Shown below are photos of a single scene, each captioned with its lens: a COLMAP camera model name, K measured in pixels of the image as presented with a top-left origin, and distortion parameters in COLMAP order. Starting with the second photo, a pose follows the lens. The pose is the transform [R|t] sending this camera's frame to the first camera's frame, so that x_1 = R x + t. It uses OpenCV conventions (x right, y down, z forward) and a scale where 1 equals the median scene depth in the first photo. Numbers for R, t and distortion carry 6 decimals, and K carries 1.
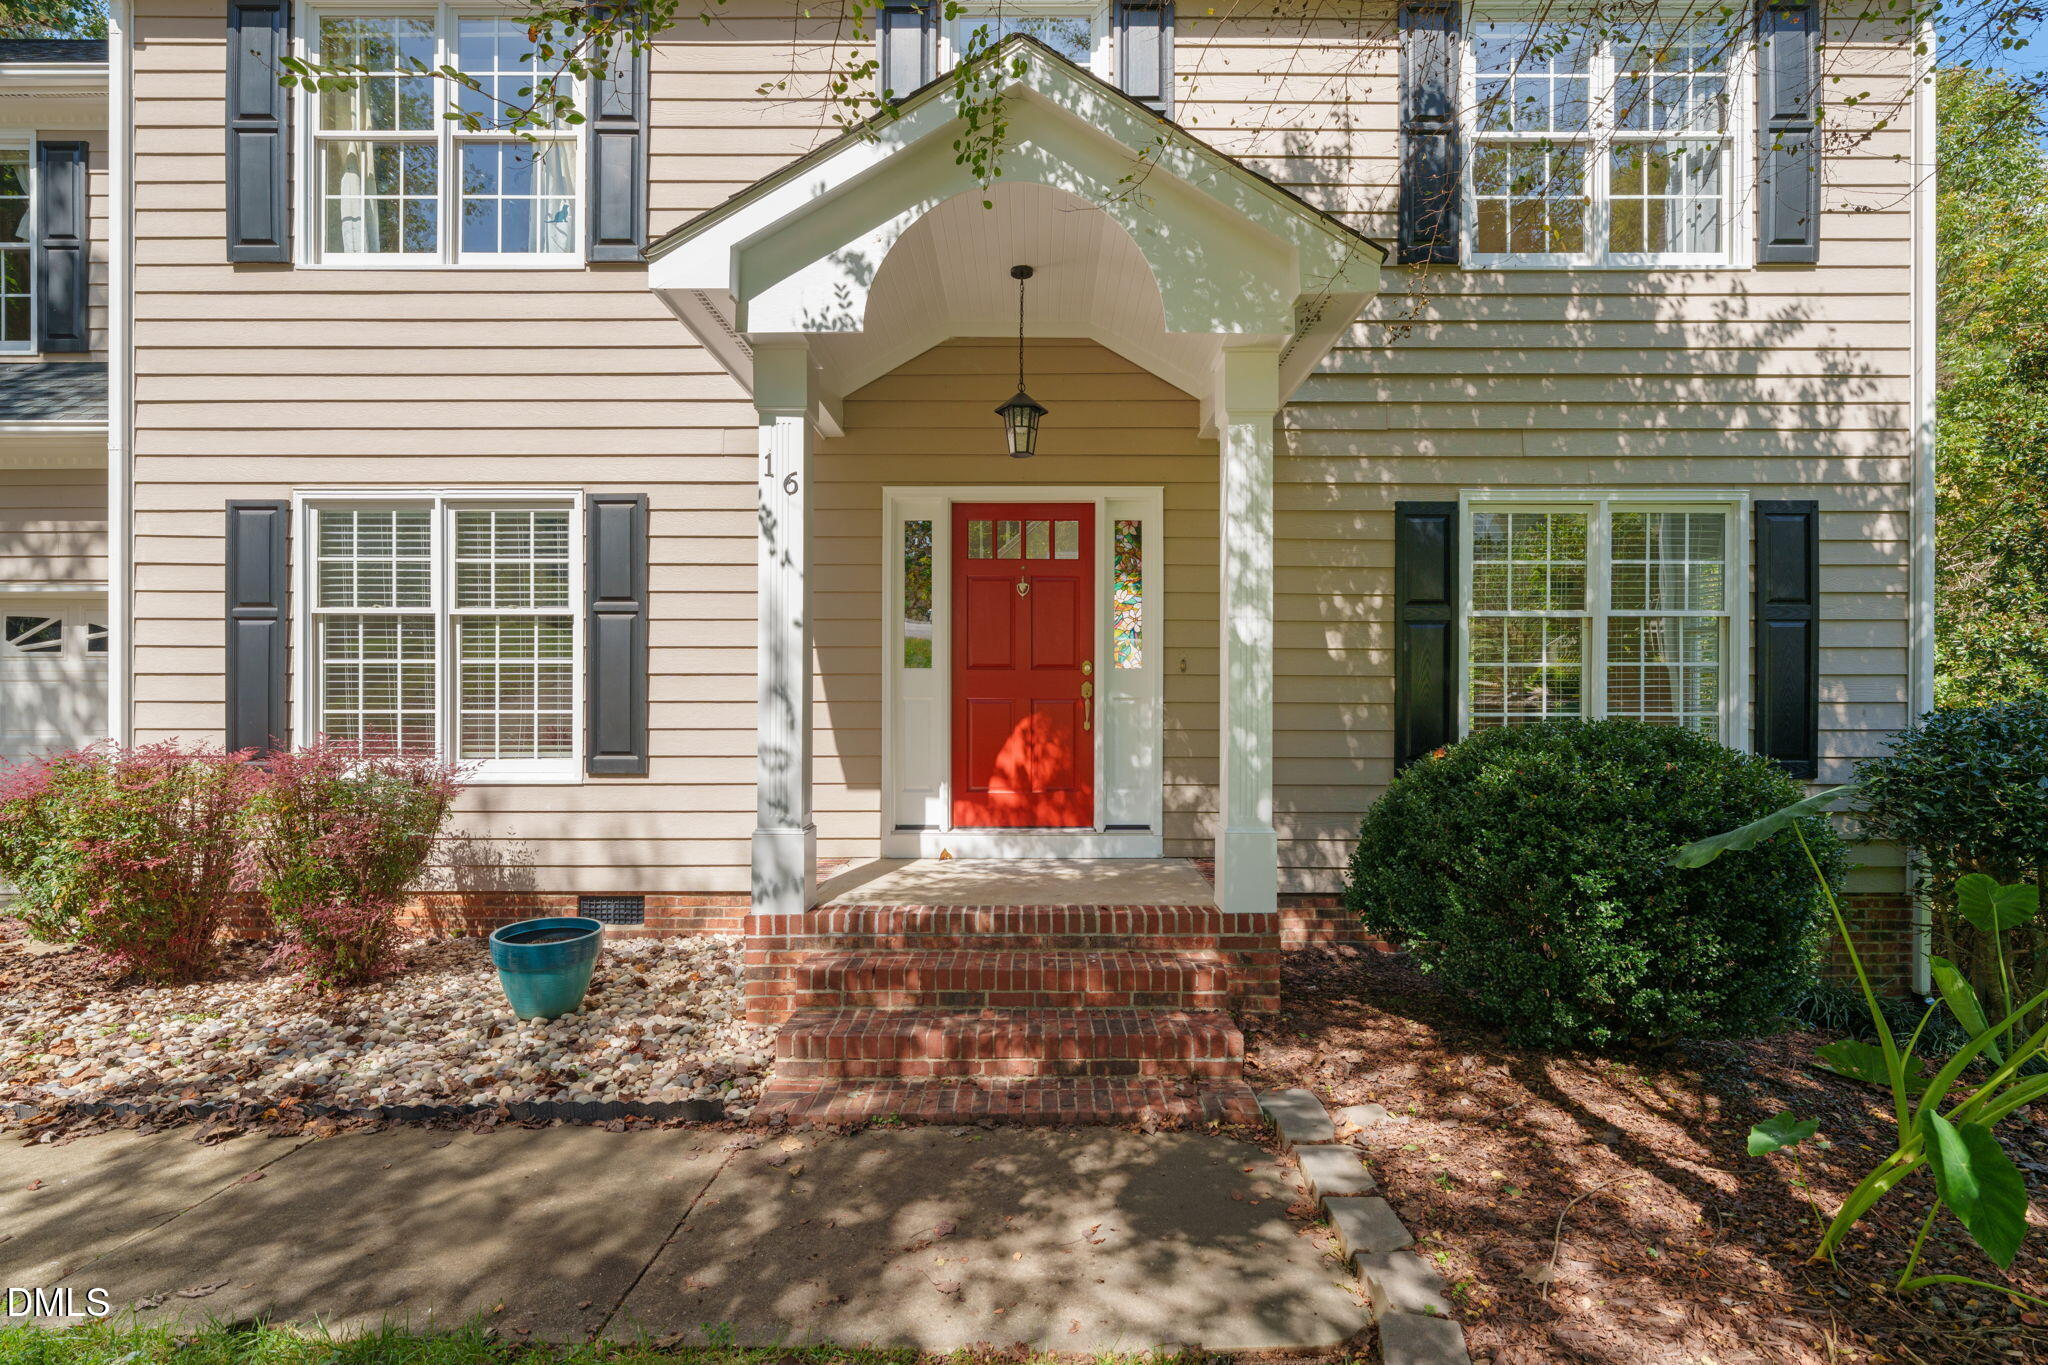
lens RADIAL K [[1041.6, 0, 1024.0], [0, 1041.6, 682.5], [0, 0, 1]] dist [0.000838, 0.000073]
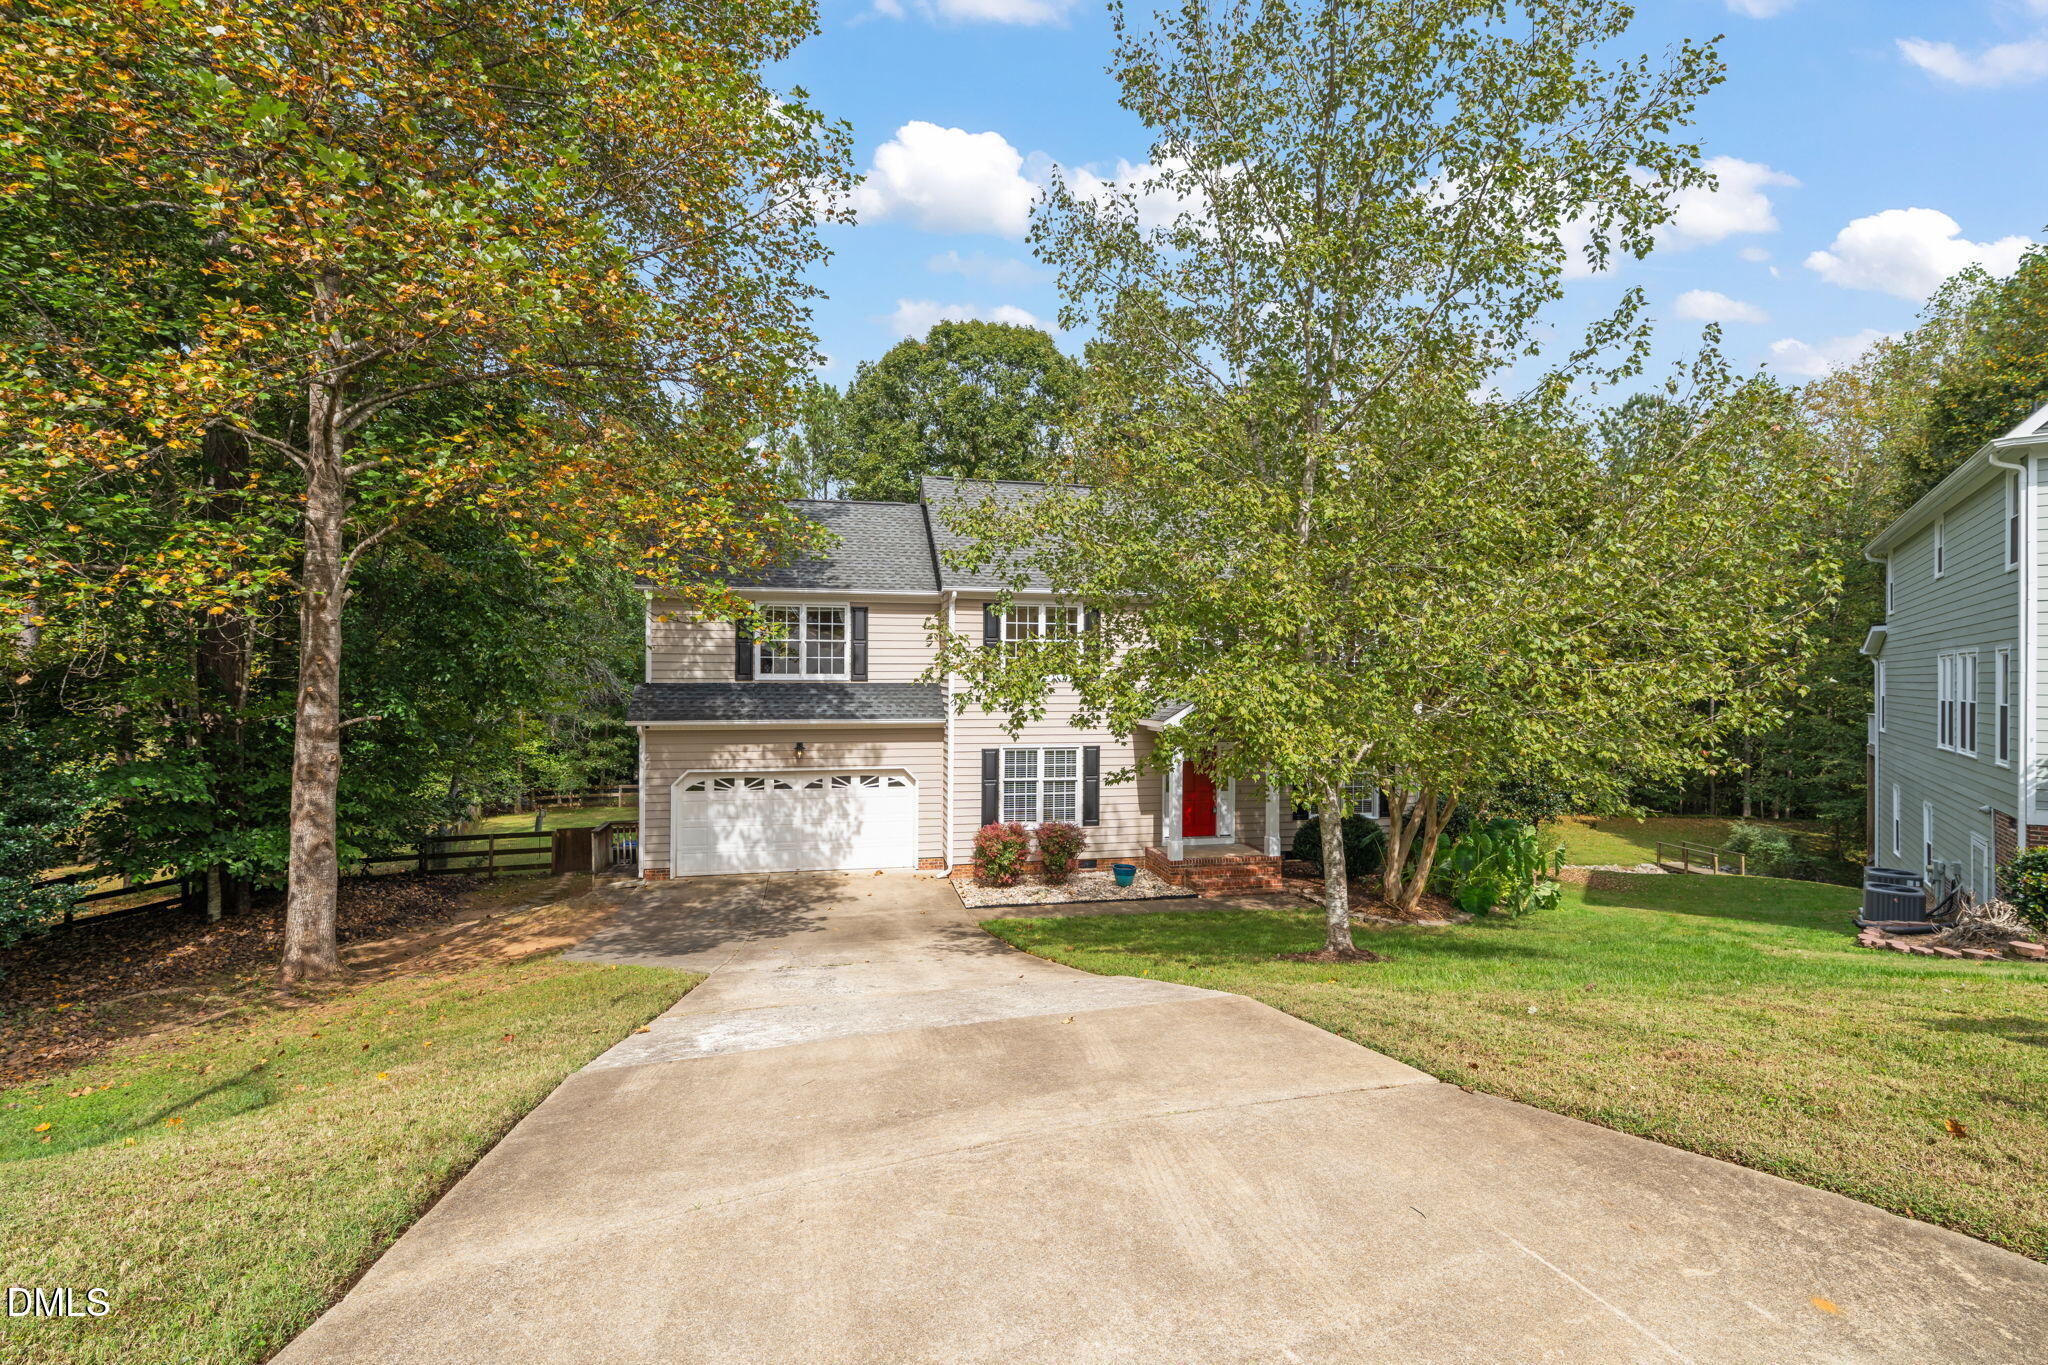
lens RADIAL K [[891.0, 0, 1009.2], [0, 891.0, 673.2], [0, 0, 1]] dist [0.001717, 0.000173]
pose [[0.980510, 0.005424, 0.196392, -1.241225], [-0.002854, 0.999907, -0.013365, -0.379263], [-0.196446, 0.012544, 0.980434, -1.865853]]
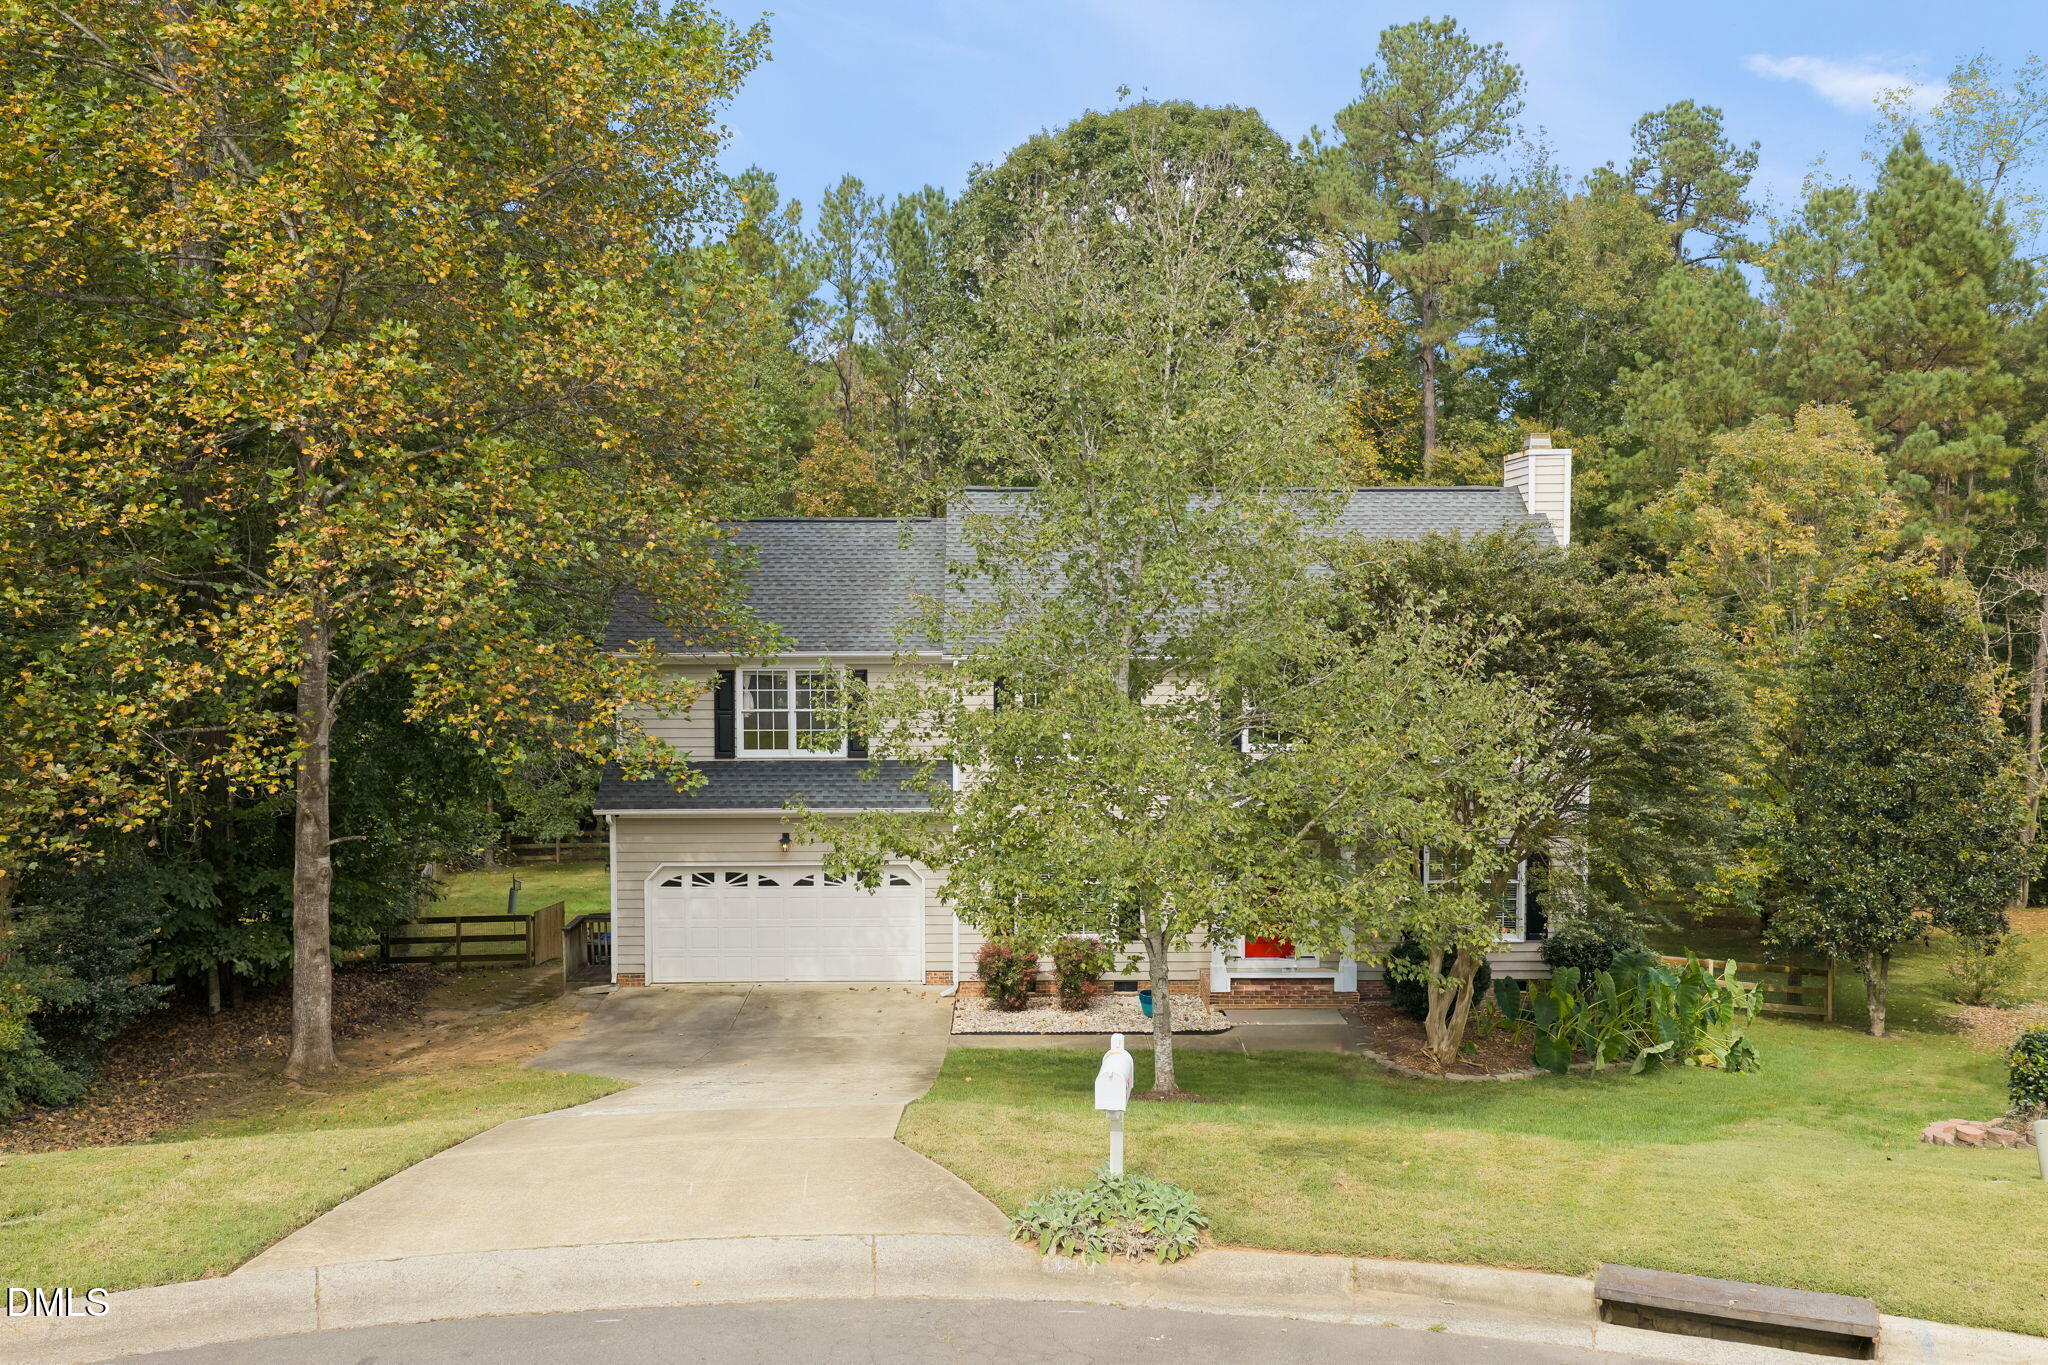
lens RADIAL K [[1685.6, 0, 990.9], [0, 1685.6, 684.9], [0, 0, 1]] dist [0.051122, -0.000761]
pose [[0.999865, -0.001494, -0.016375, -0.689181], [0.002225, 0.998996, 0.044735, -0.813396], [0.016291, -0.044766, 0.998865, -3.563663]]
